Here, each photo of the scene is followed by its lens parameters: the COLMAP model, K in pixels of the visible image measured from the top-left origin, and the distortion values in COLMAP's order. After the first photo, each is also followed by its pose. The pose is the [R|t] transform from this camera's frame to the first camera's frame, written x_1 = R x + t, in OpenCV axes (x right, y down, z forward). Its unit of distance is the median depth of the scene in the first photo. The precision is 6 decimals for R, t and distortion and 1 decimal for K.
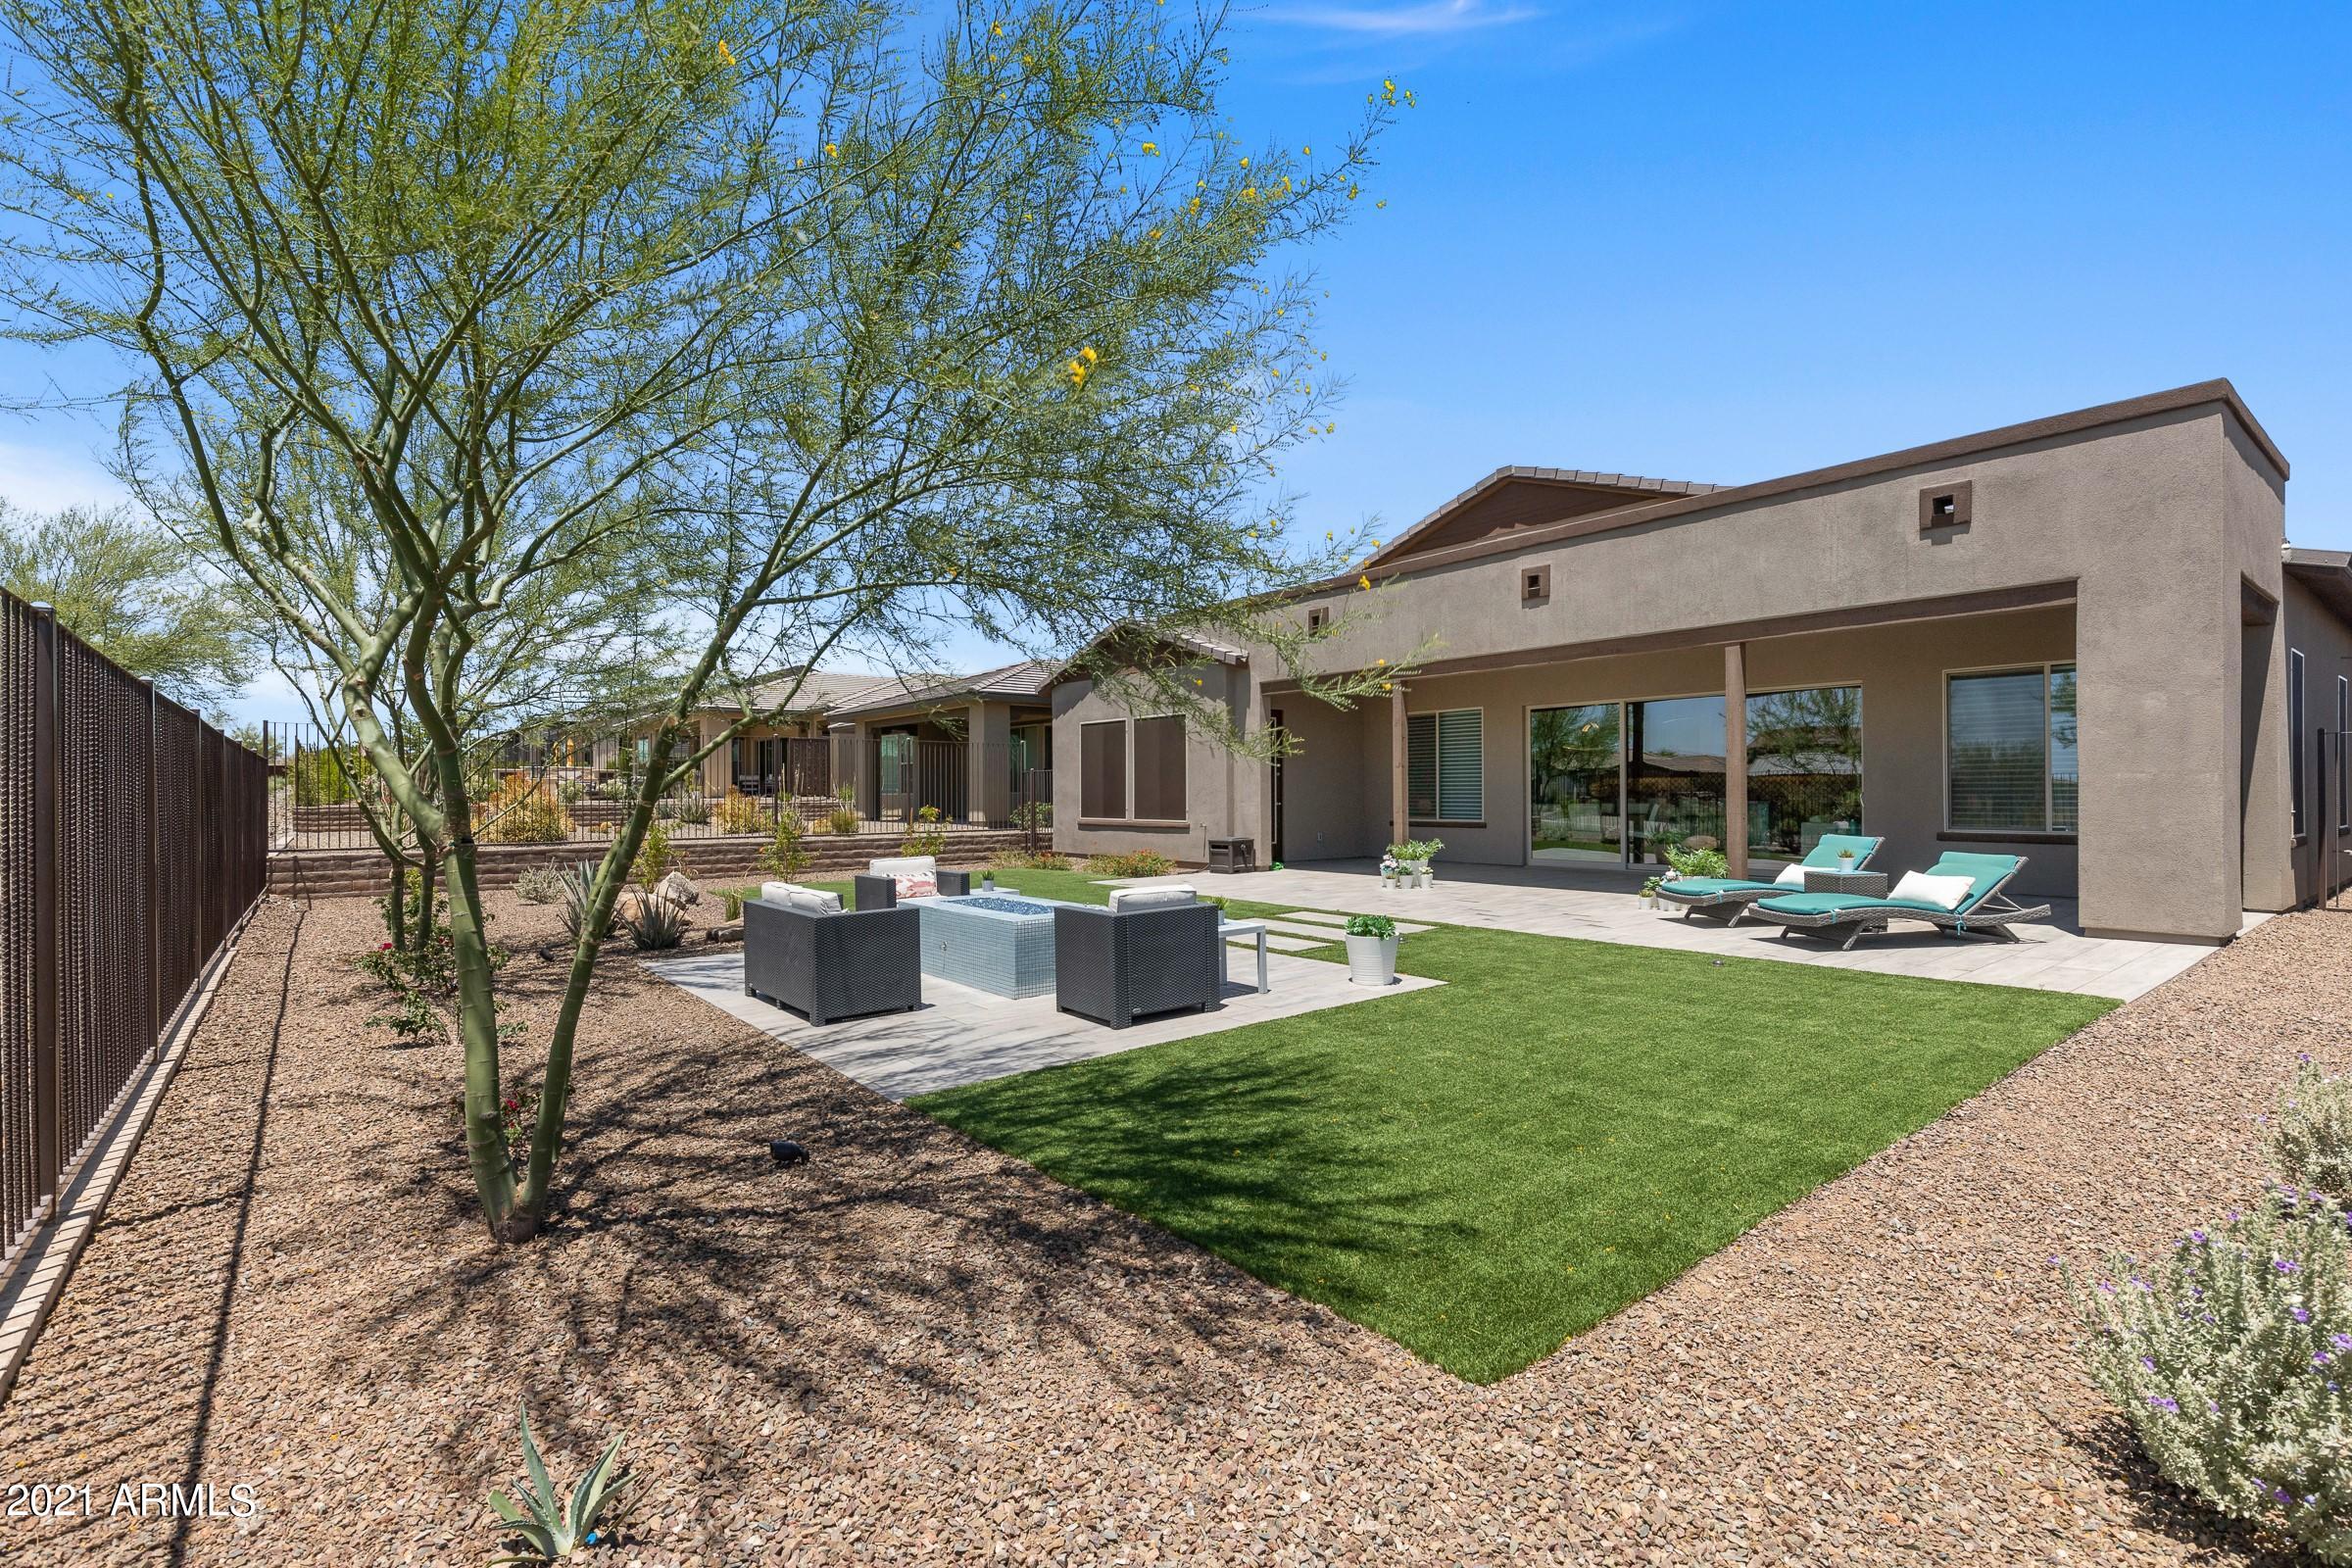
lens RADIAL K [[1061.5, 0, 1179.3], [0, 1061.5, 790.5], [0, 0, 1]] dist [0.009329, -0.001943]
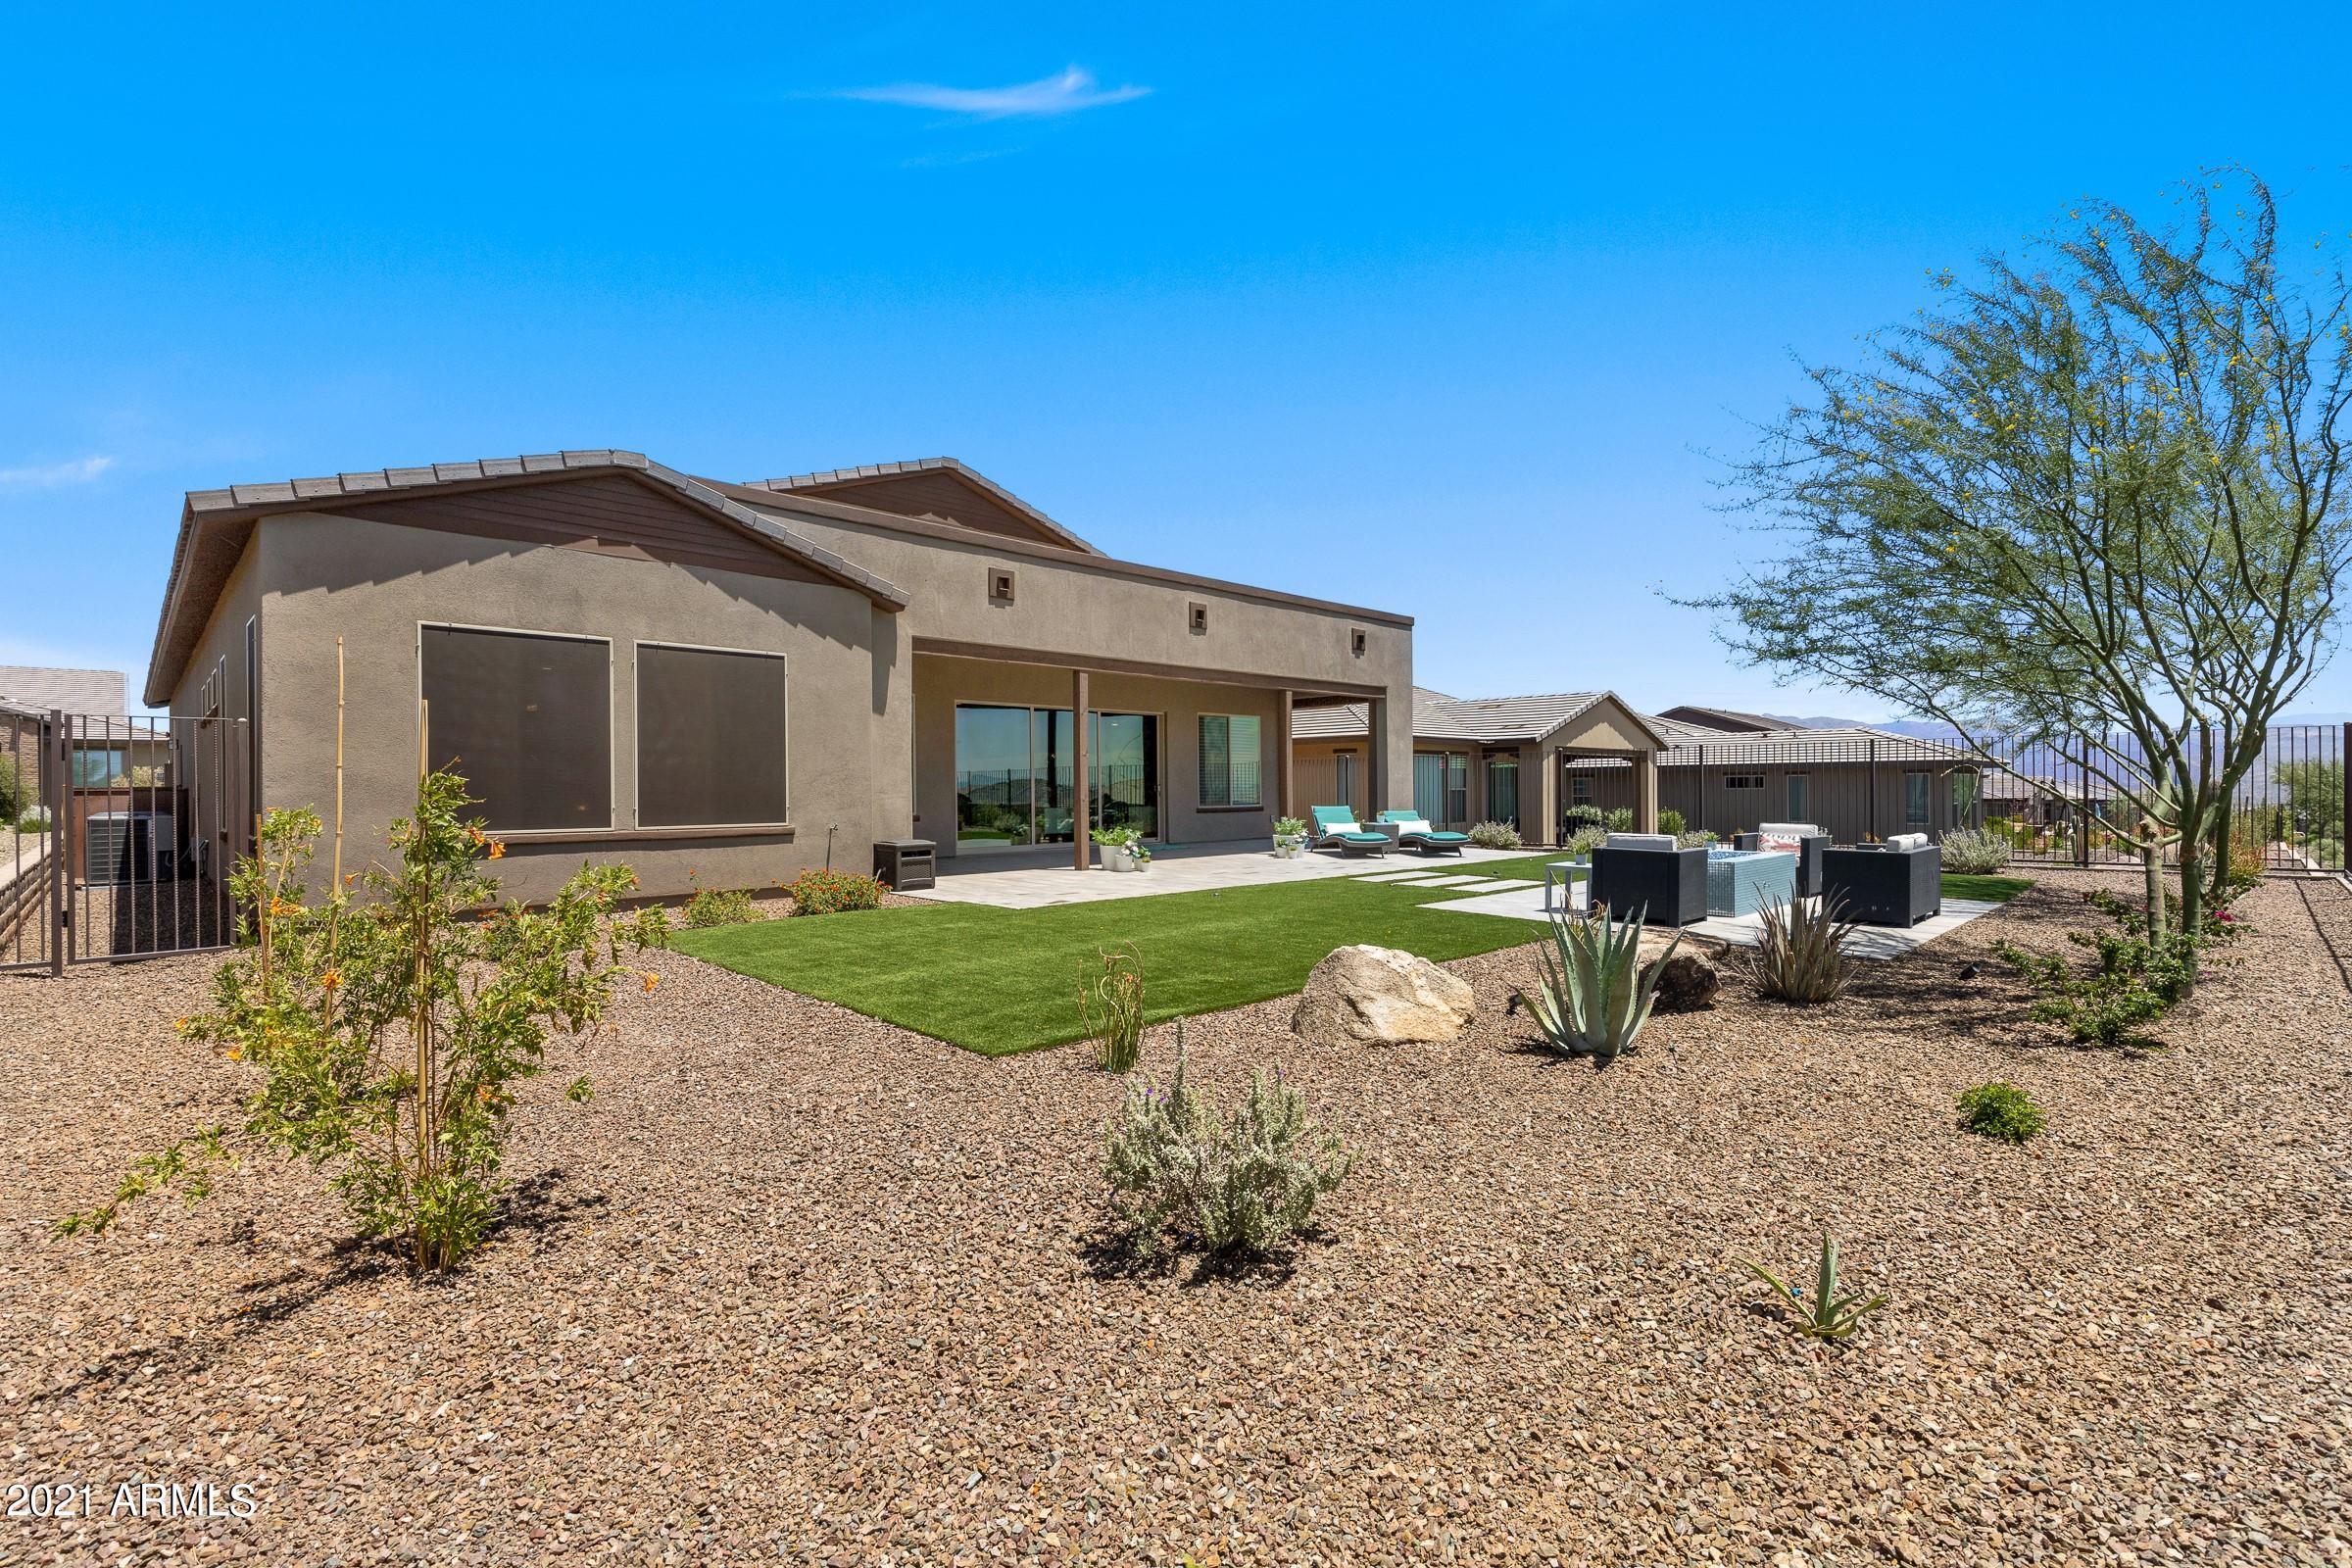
lens RADIAL K [[1061.5, 0, 1179.9], [0, 1061.5, 790.7], [0, 0, 1]] dist [0.009329, -0.001943]
pose [[-0.105627, 0.001278, 0.994405, -0.704284], [-0.001049, 0.999998, -0.001397, 0.009742], [-0.994405, -0.001191, -0.105625, 0.900029]]
